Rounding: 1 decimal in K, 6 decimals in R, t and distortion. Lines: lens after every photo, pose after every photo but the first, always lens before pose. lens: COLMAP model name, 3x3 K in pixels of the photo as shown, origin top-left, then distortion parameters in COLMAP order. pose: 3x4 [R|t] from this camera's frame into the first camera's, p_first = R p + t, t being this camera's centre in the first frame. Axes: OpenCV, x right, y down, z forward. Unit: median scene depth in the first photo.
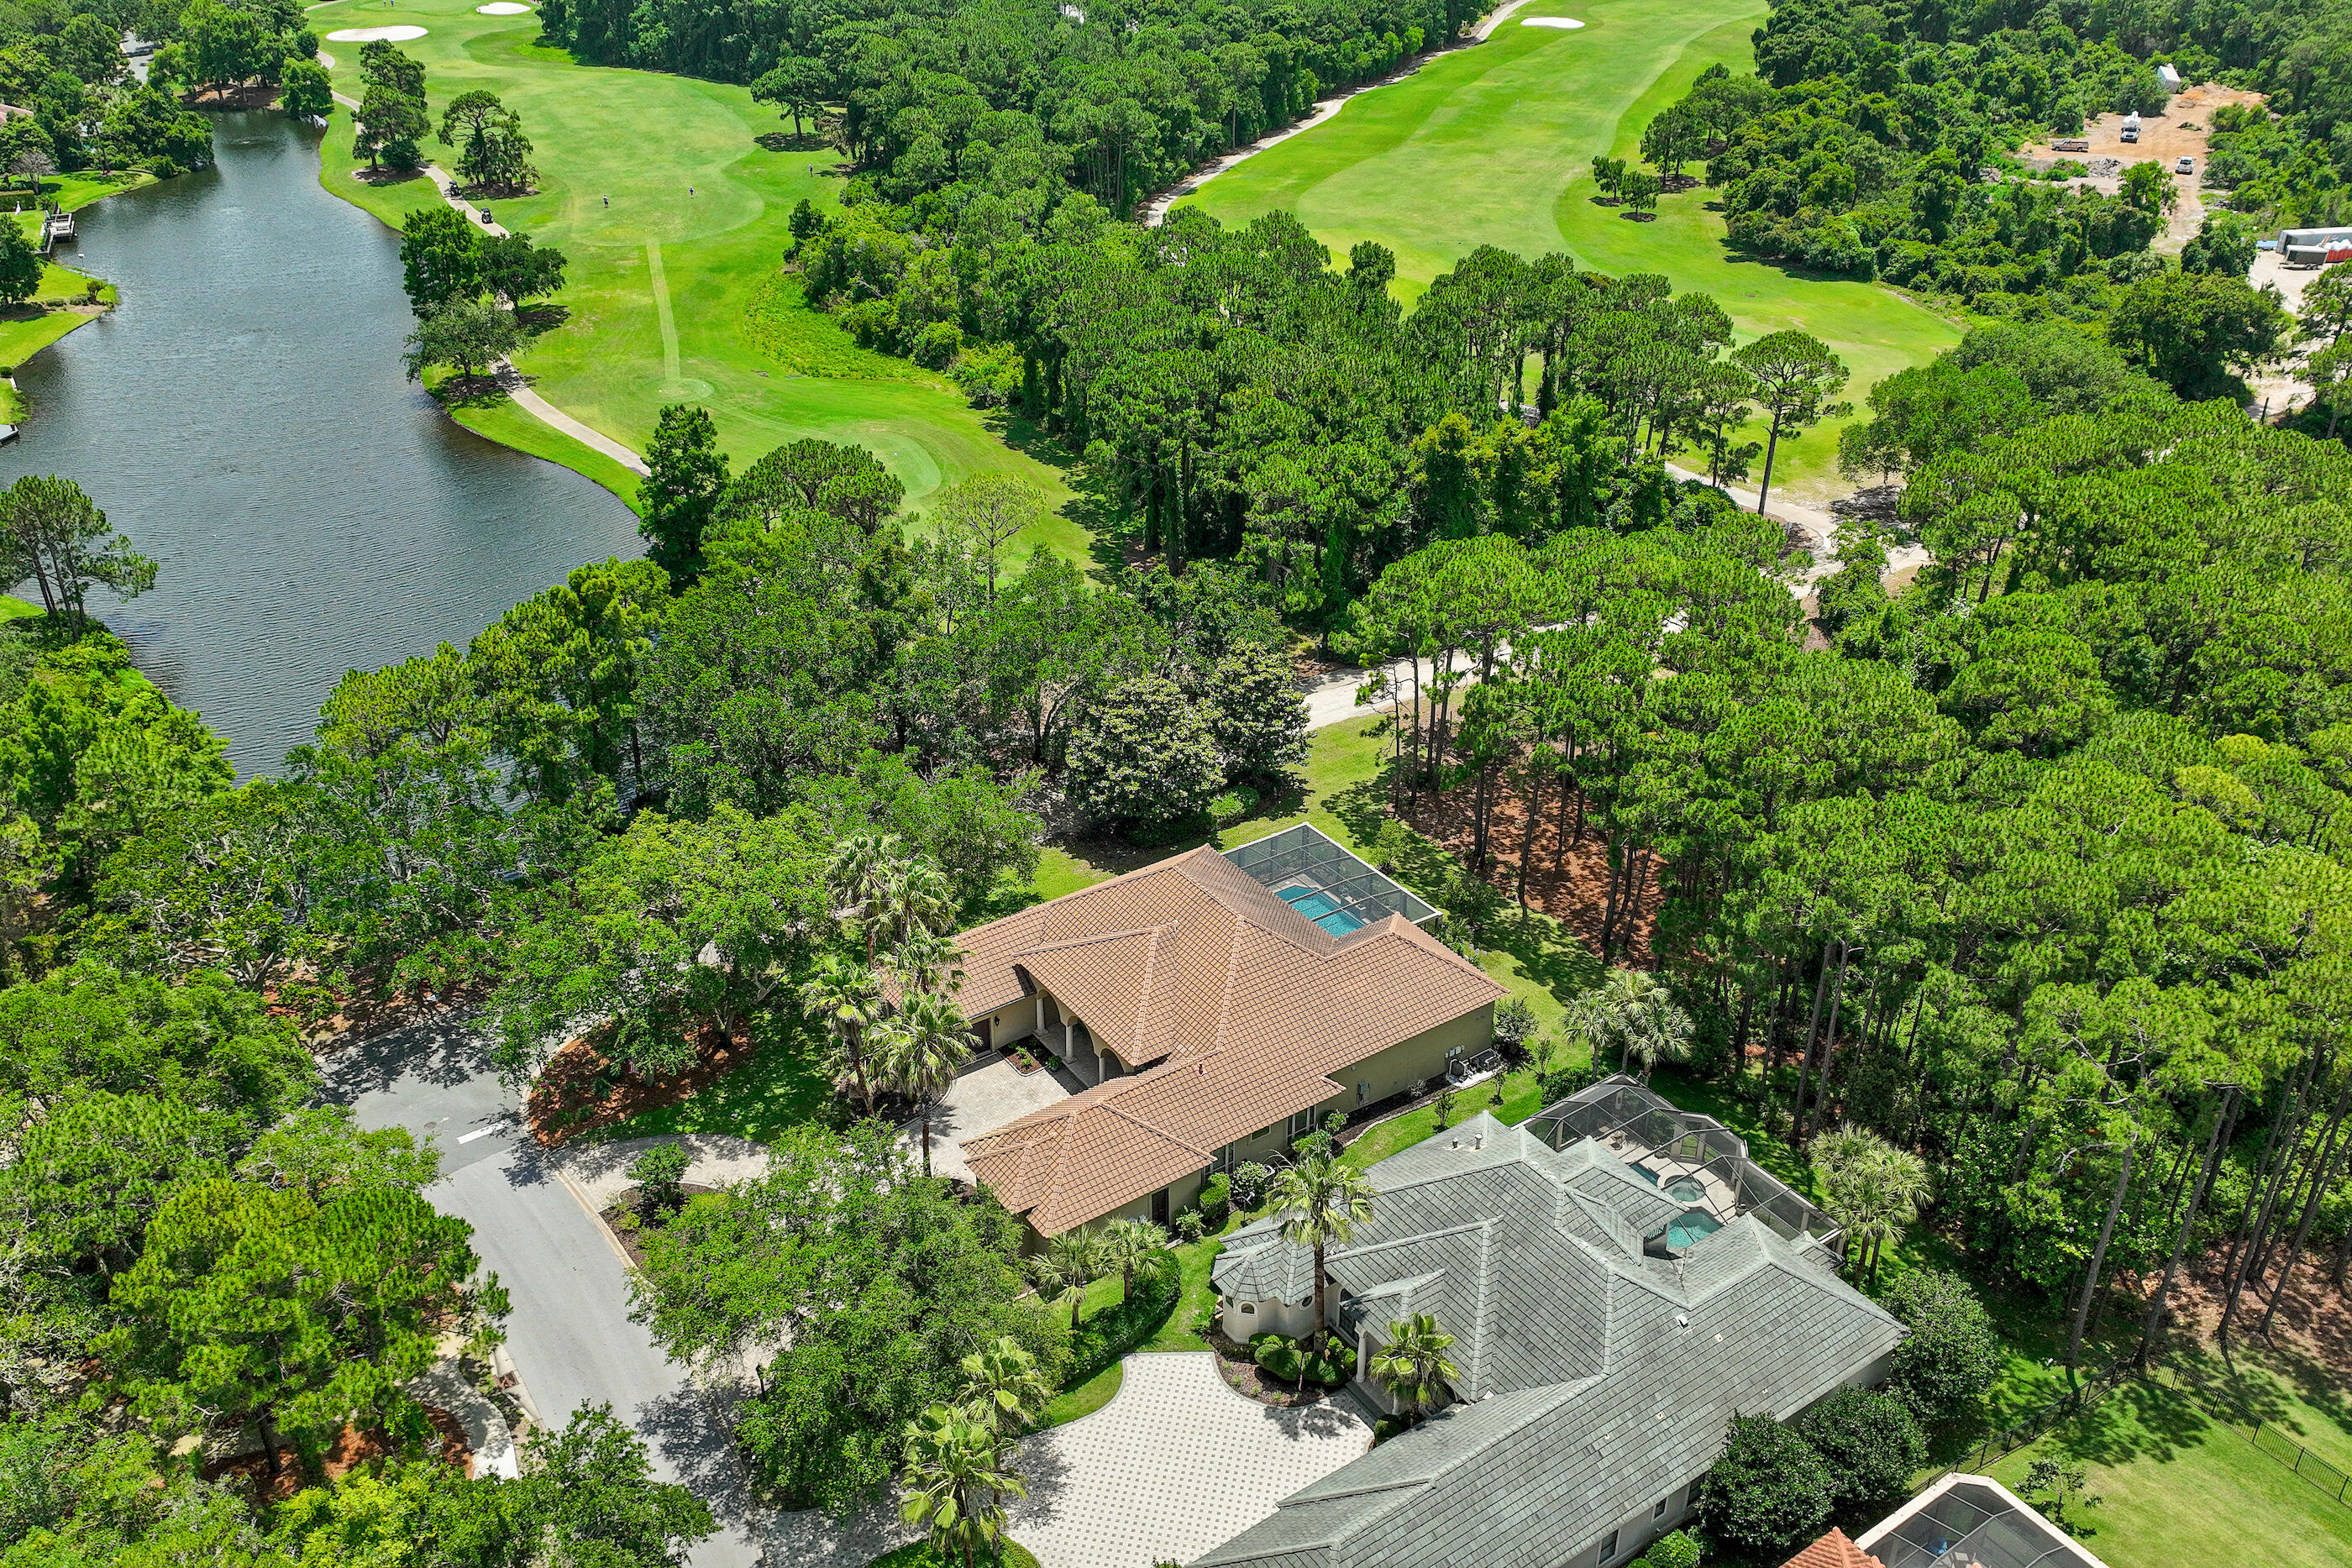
lens RADIAL K [[1985.9, 0, 1174.0], [0, 1985.9, 746.8], [0, 0, 1]] dist [0.007145, 0.005940]
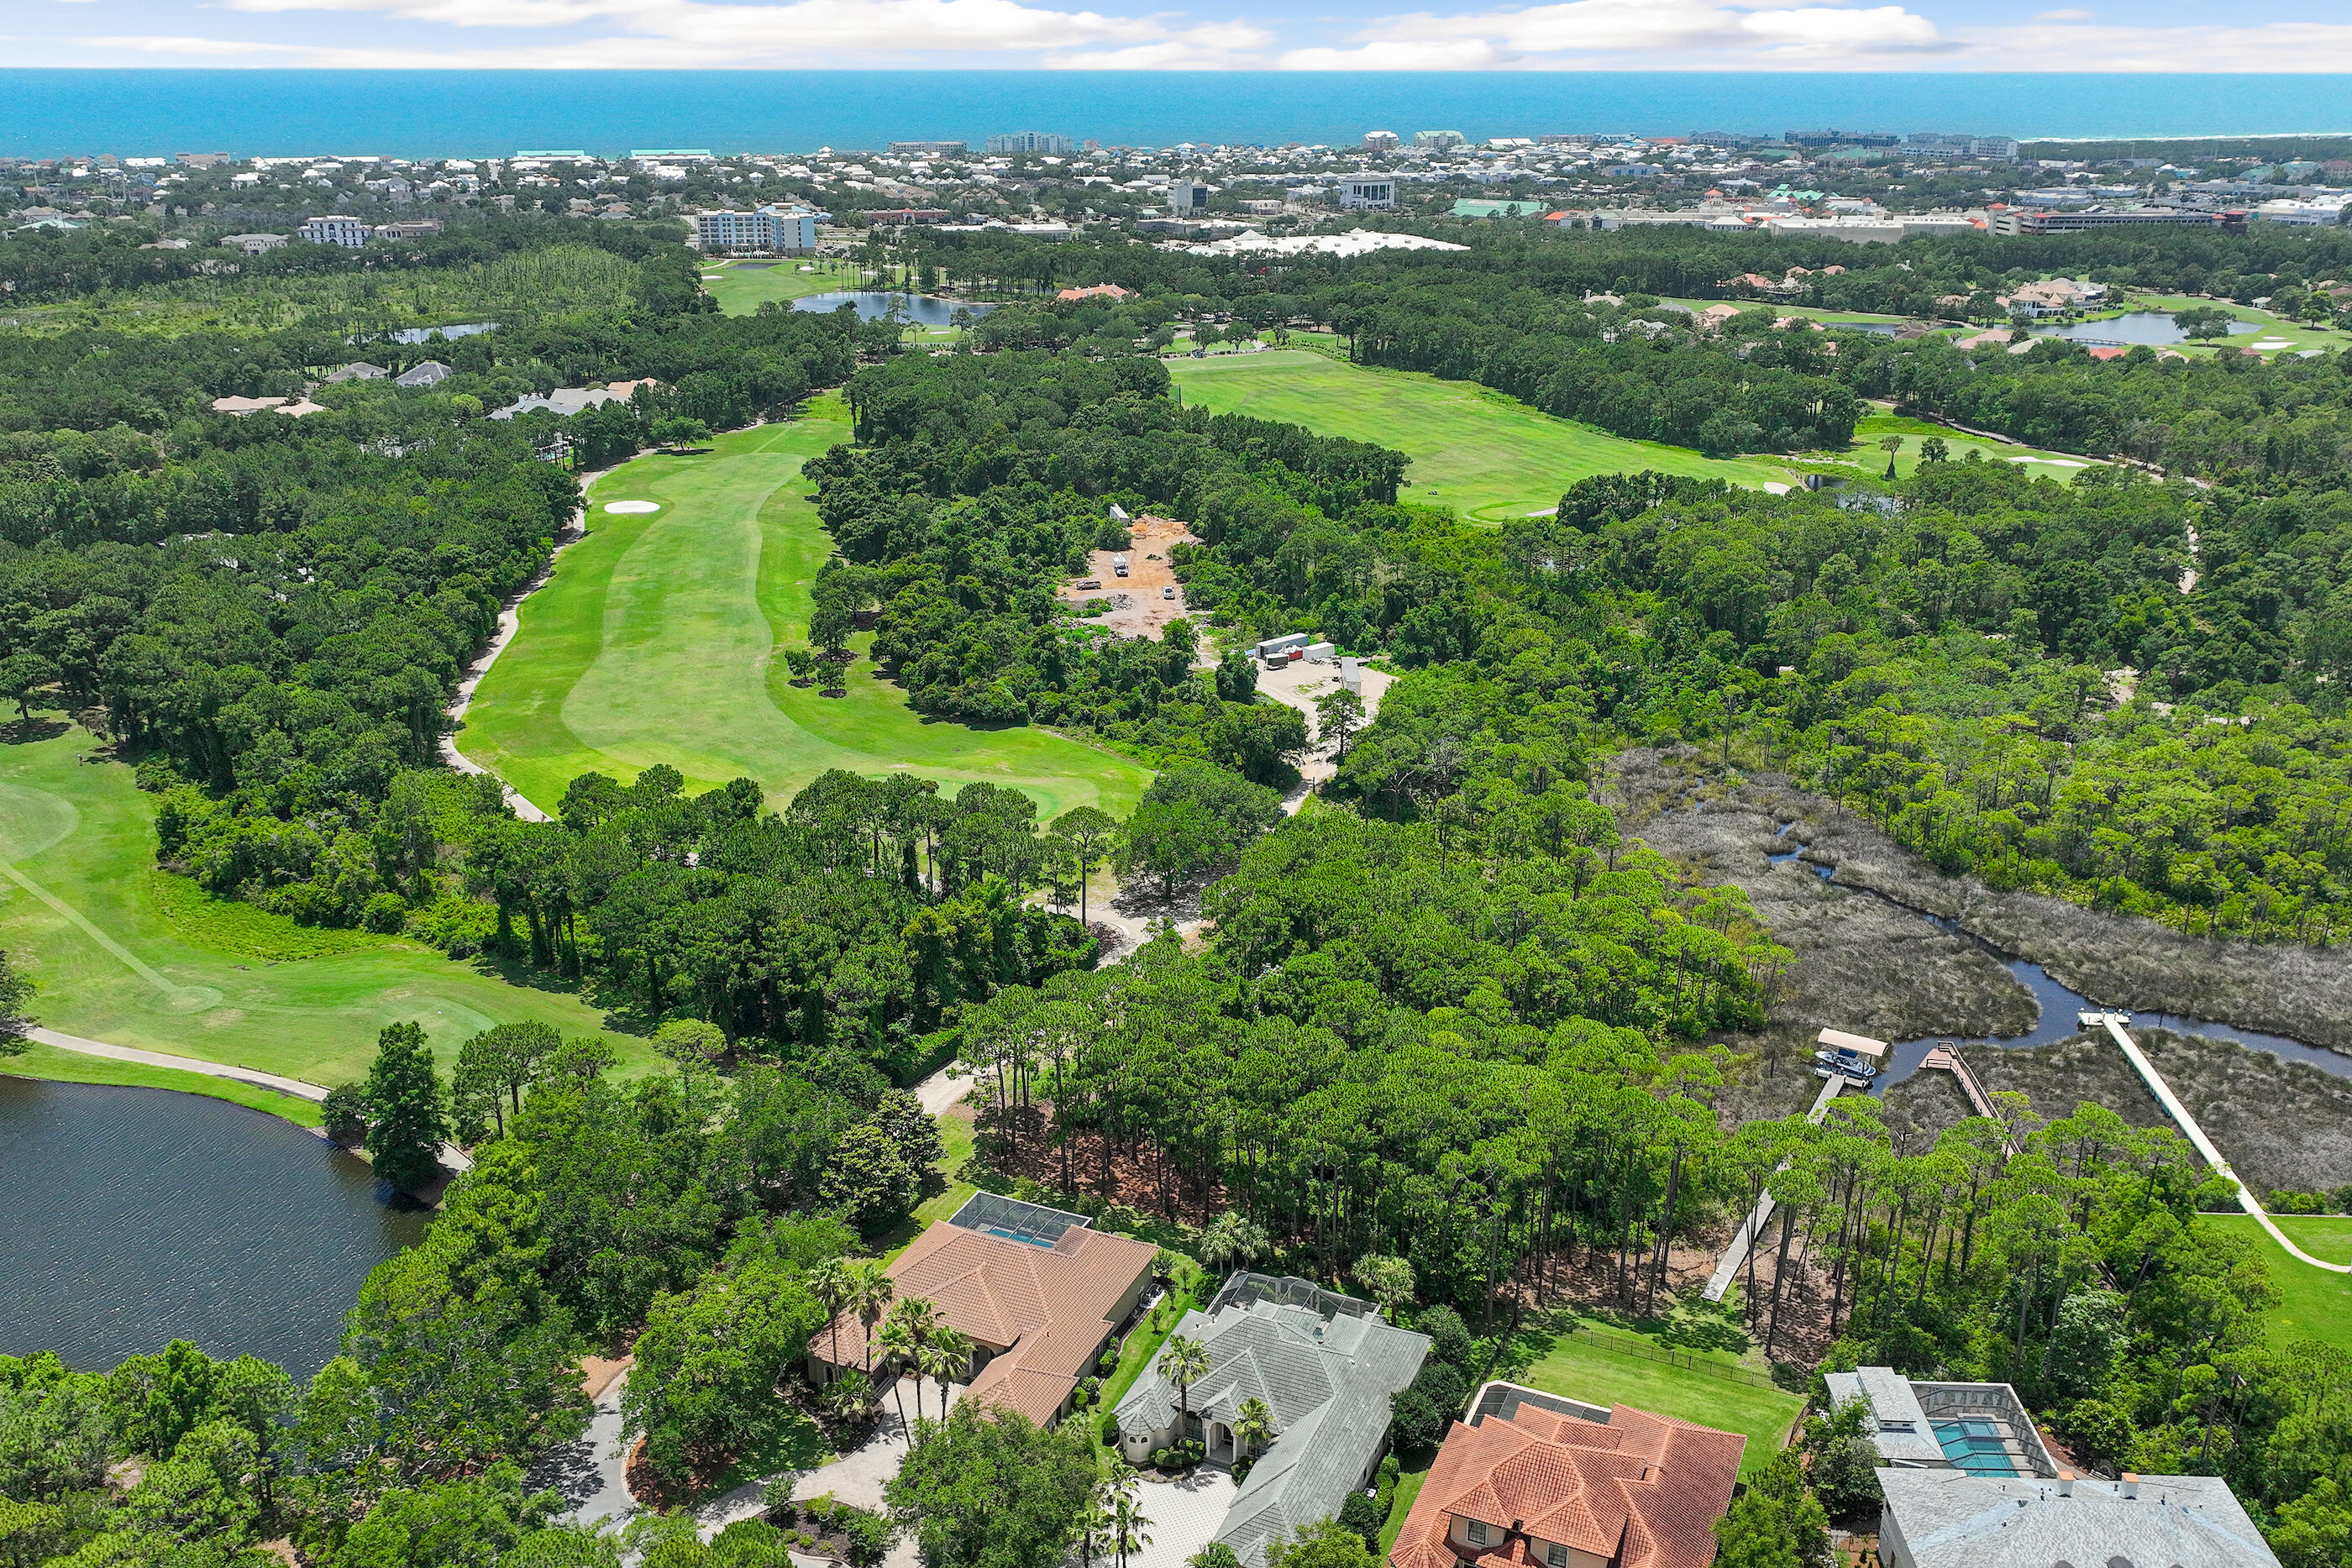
lens RADIAL K [[1985.9, 0, 1174.0], [0, 1985.9, 746.8], [0, 0, 1]] dist [0.007145, 0.005940]
pose [[0.857160, -0.166252, 0.487480, -0.416544], [0.245659, 0.963843, -0.103241, -0.082527], [-0.452690, 0.208248, 0.867009, -0.434566]]
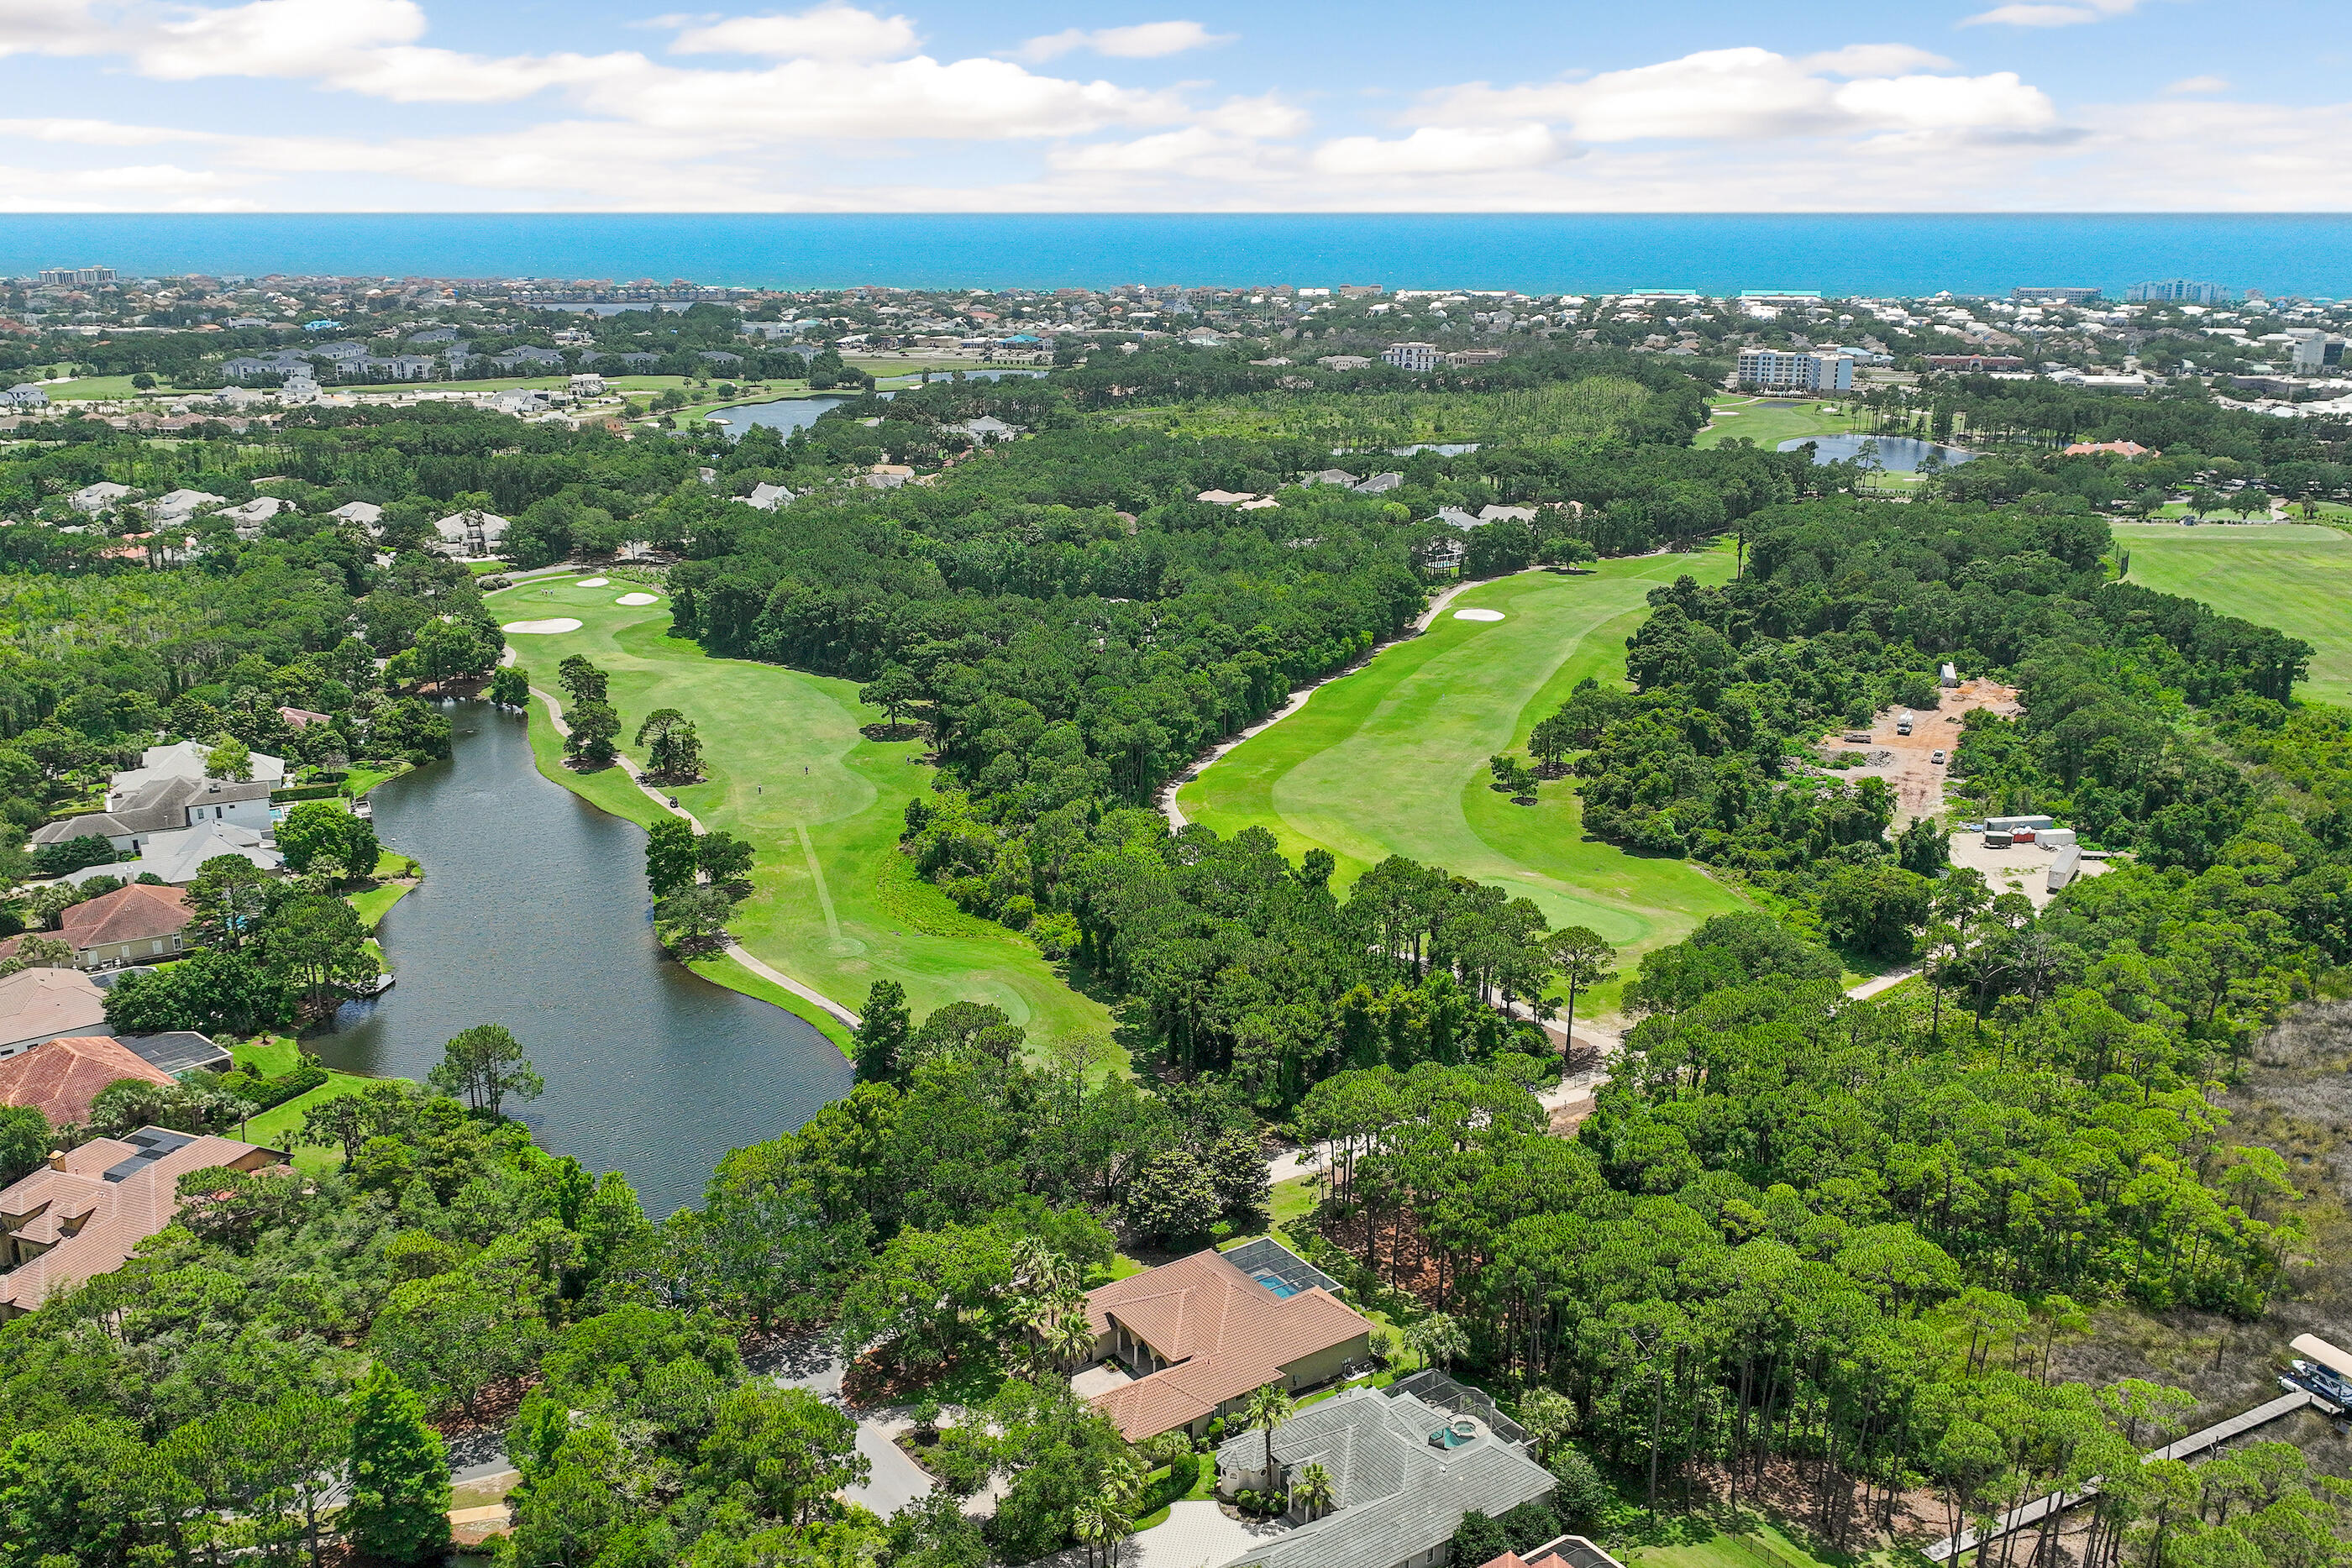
lens RADIAL K [[1971.6, 0, 1182.9], [0, 1971.6, 796.1], [0, 0, 1]] dist [0.009406, 0.002745]
pose [[0.999976, 0.000569, 0.006910, -0.015383], [0.000874, 0.978324, -0.207080, 0.014661], [-0.006878, 0.207081, 0.978300, -0.599505]]
